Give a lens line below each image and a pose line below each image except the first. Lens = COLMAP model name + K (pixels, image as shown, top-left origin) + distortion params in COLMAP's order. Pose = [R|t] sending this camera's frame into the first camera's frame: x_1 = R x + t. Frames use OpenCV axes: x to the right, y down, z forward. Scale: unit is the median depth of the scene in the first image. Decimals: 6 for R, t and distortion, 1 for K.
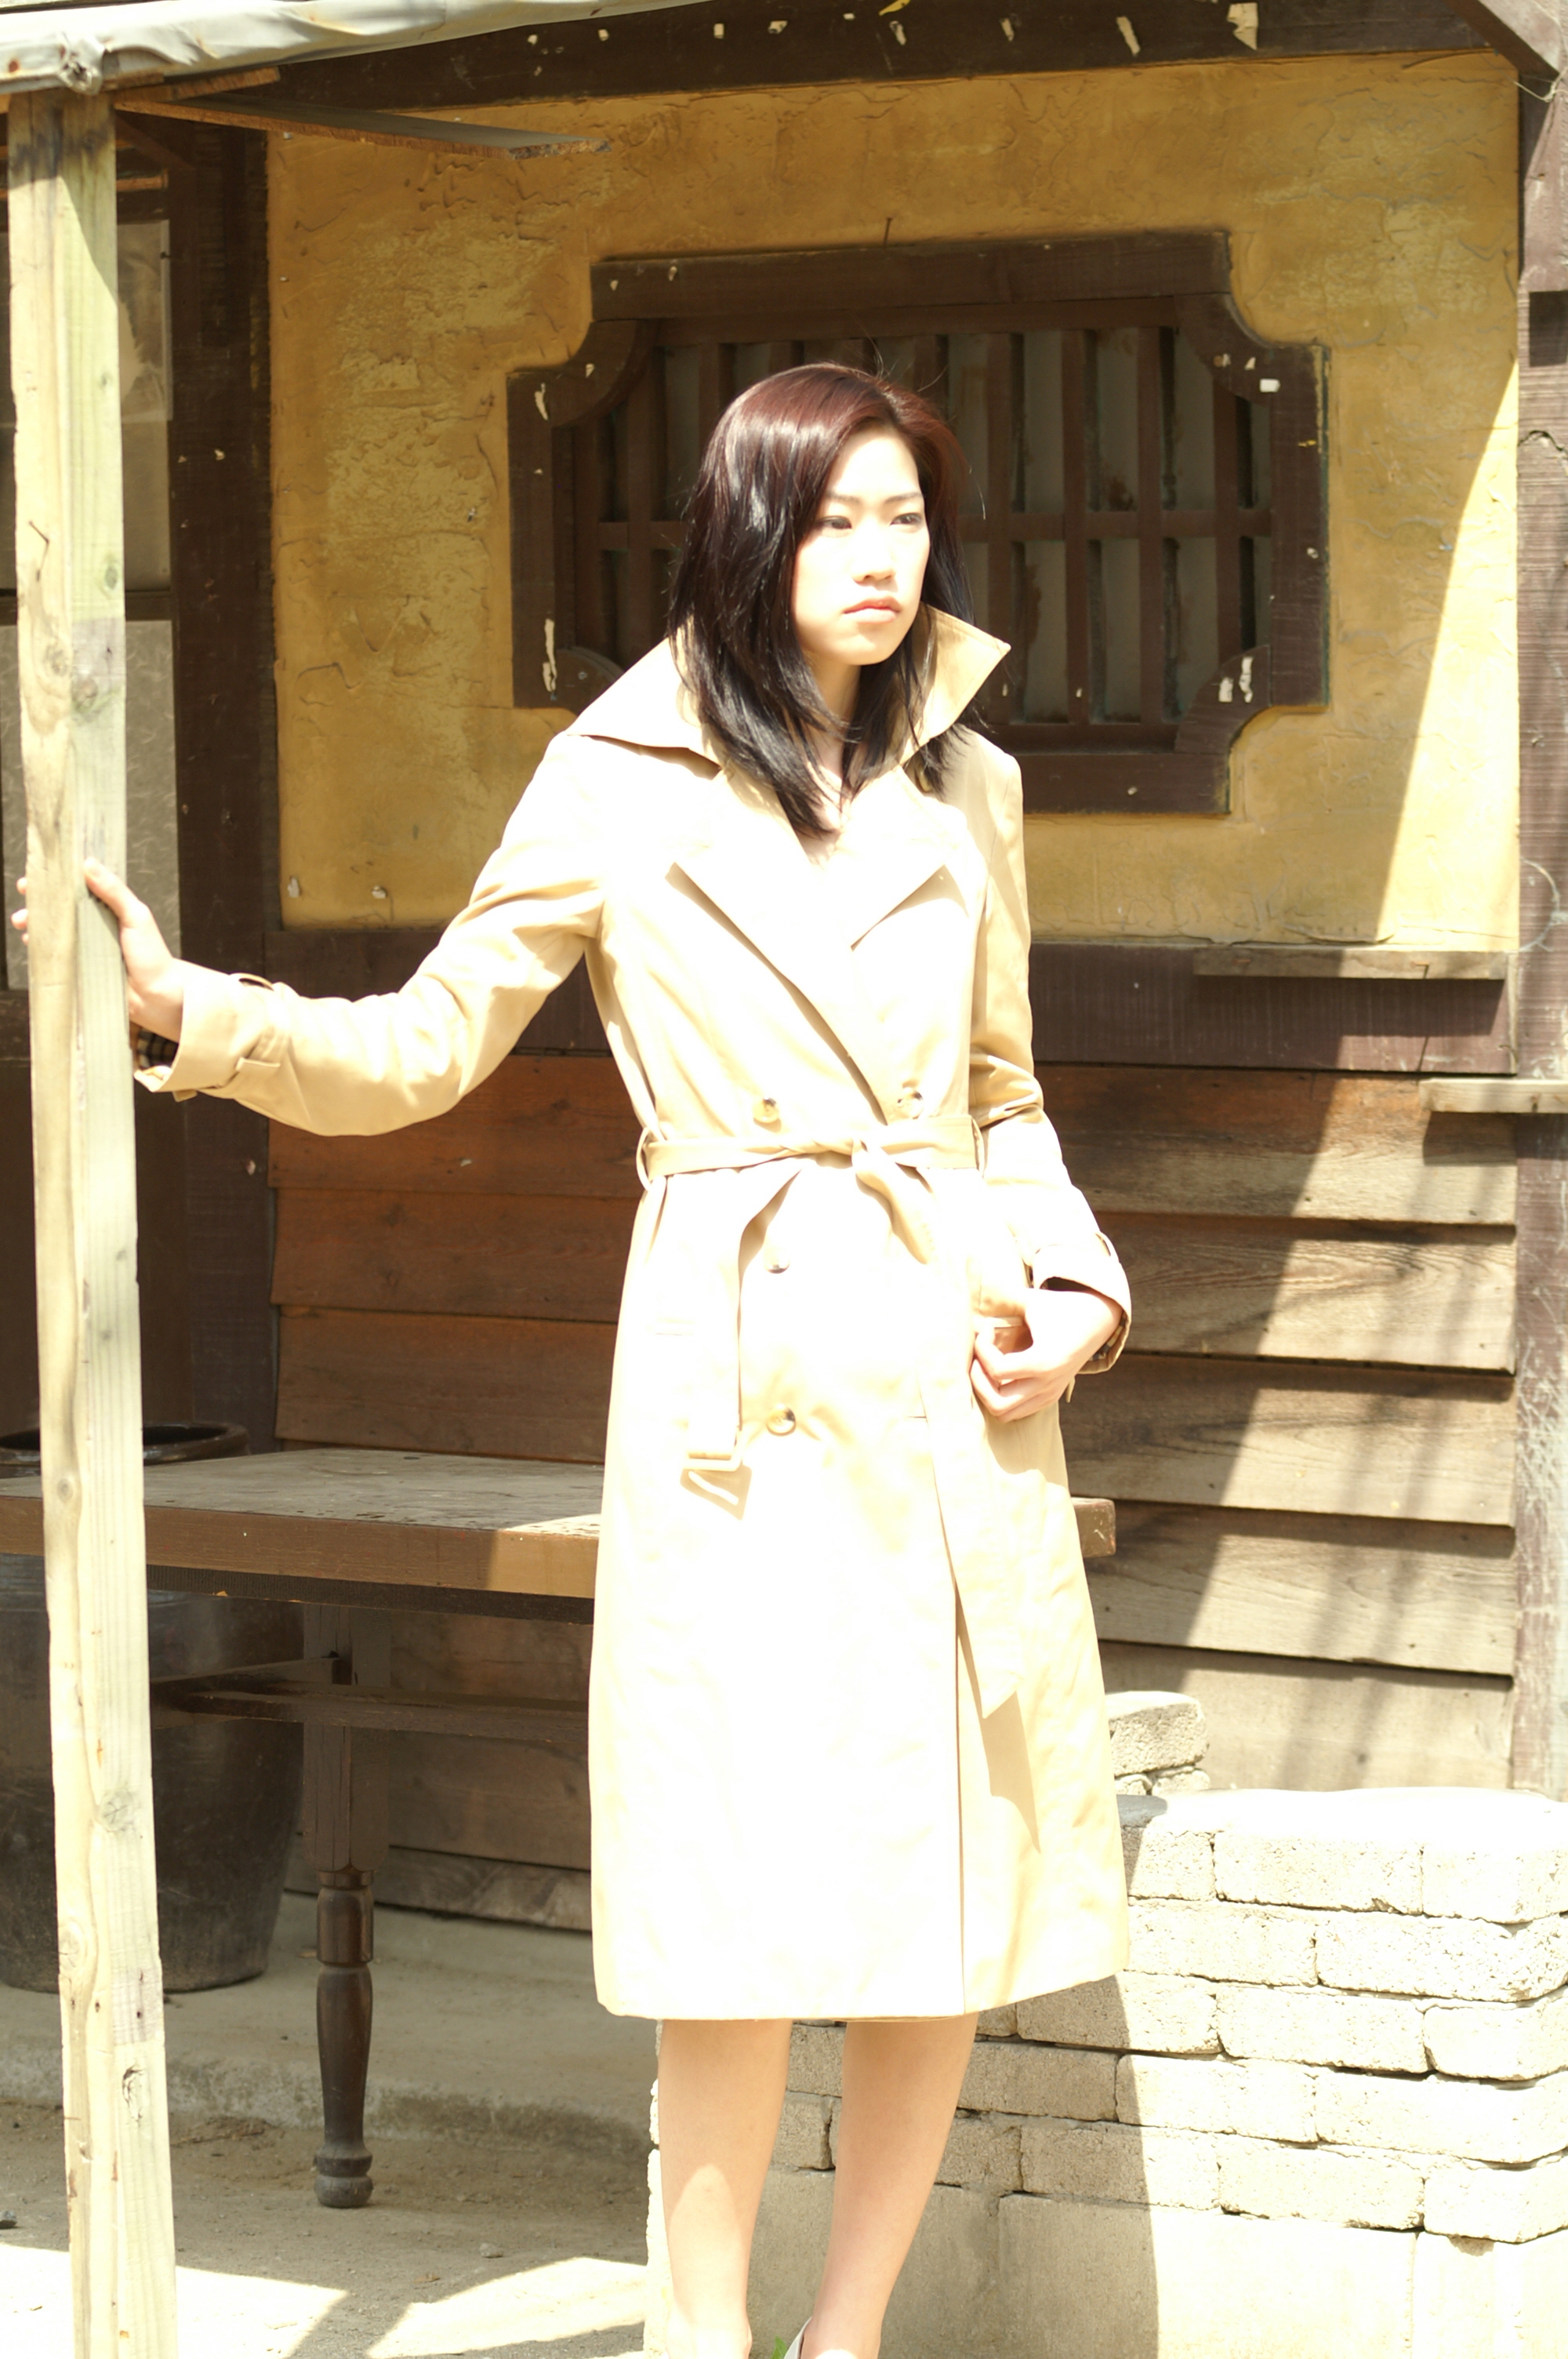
lens RADIAL K [[8583.6, 0, 783.1], [0, 8583.6, 1180.5], [0, 0, 1]] dist [-0.349094, 0.000000]
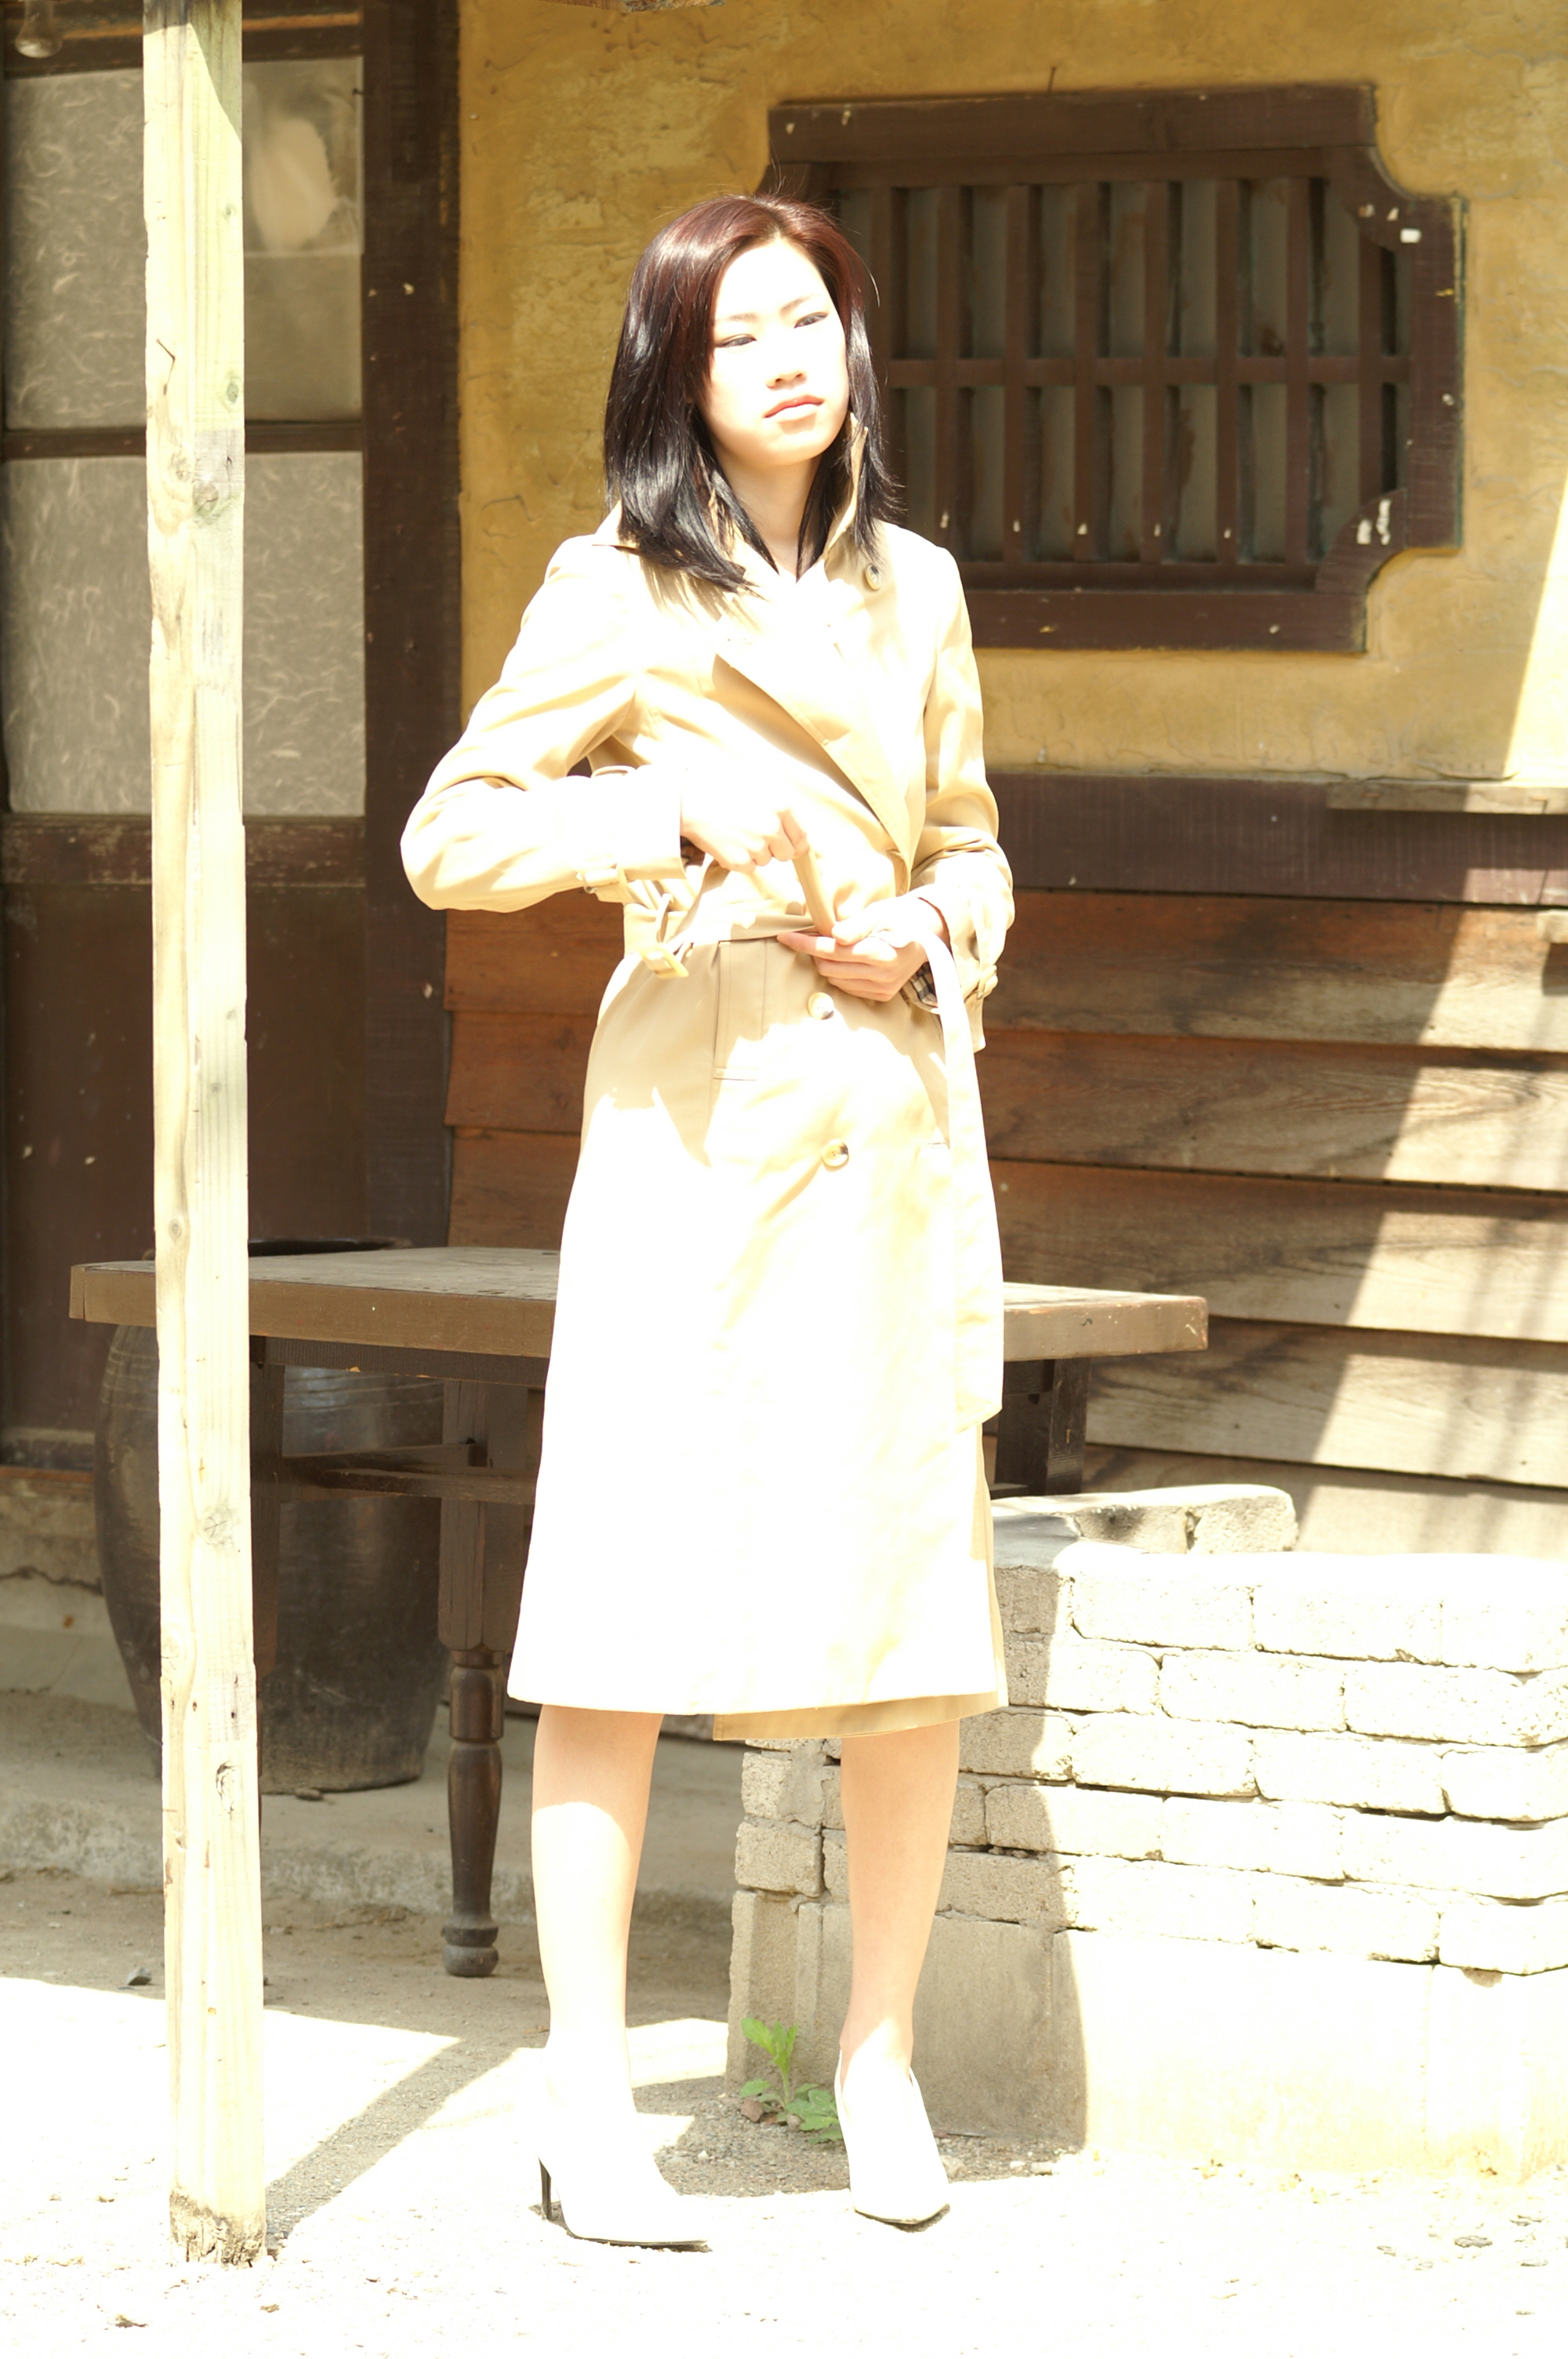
lens RADIAL K [[9988.9, 0, 785.6], [0, 9988.9, 1177.9], [0, 0, 1]] dist [-0.189509, 0.000000]
pose [[0.998706, 0.019556, -0.046947, 0.040370], [-0.019482, 0.999808, 0.002028, 0.019355], [0.046978, -0.001110, 0.998895, -0.201517]]
